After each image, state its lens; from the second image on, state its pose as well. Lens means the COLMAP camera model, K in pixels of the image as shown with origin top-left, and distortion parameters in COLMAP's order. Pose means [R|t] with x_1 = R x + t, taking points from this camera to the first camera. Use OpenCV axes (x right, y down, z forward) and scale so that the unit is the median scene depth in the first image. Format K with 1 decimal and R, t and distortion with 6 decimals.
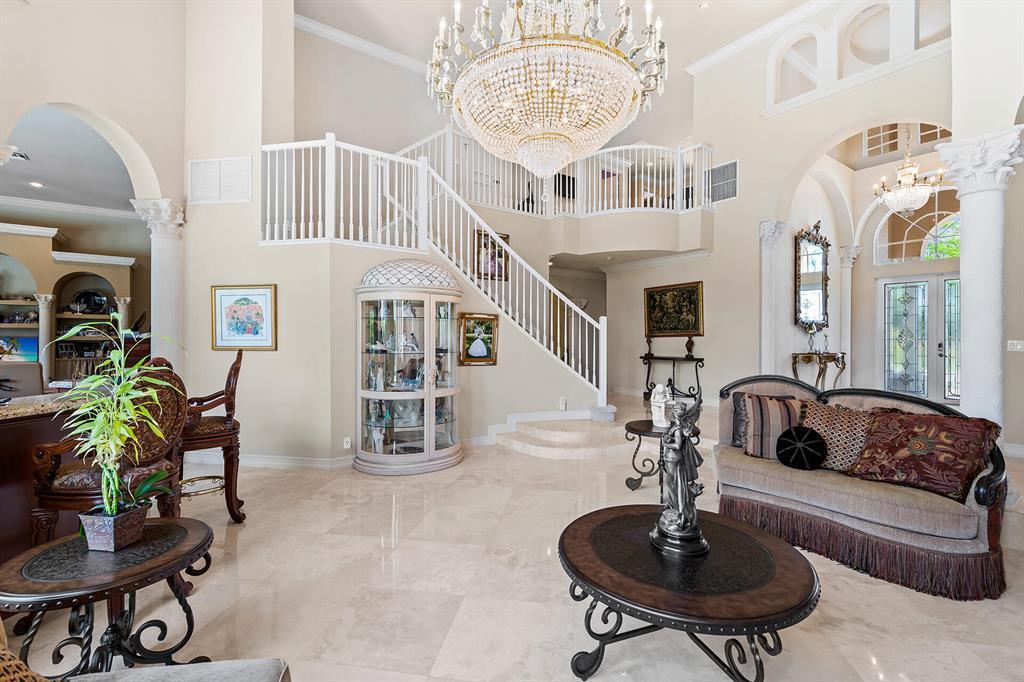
lens RADIAL K [[467.7, 0, 507.6], [0, 467.7, 338.4], [0, 0, 1]] dist [0.002028, 0.000143]
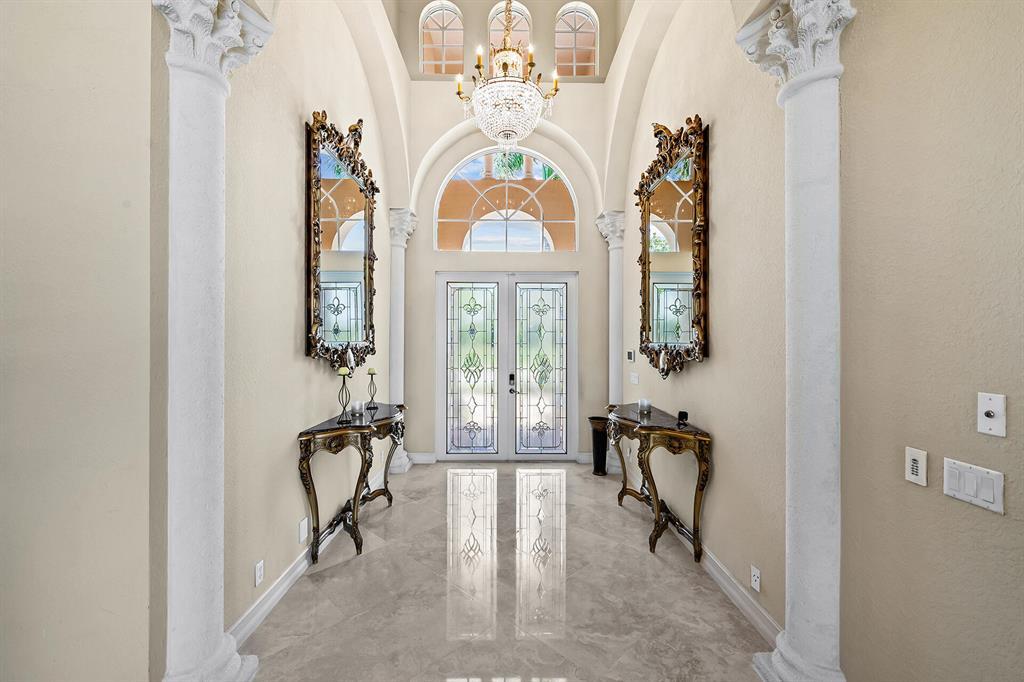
lens RADIAL K [[440.8, 0, 509.4], [0, 440.8, 341.8], [0, 0, 1]] dist [0.001103, 0.000058]
pose [[0.592596, -0.005182, 0.805483, 0.394723], [-0.002909, 0.999959, 0.008573, -0.042154], [-0.805495, -0.007423, 0.592556, 0.610807]]
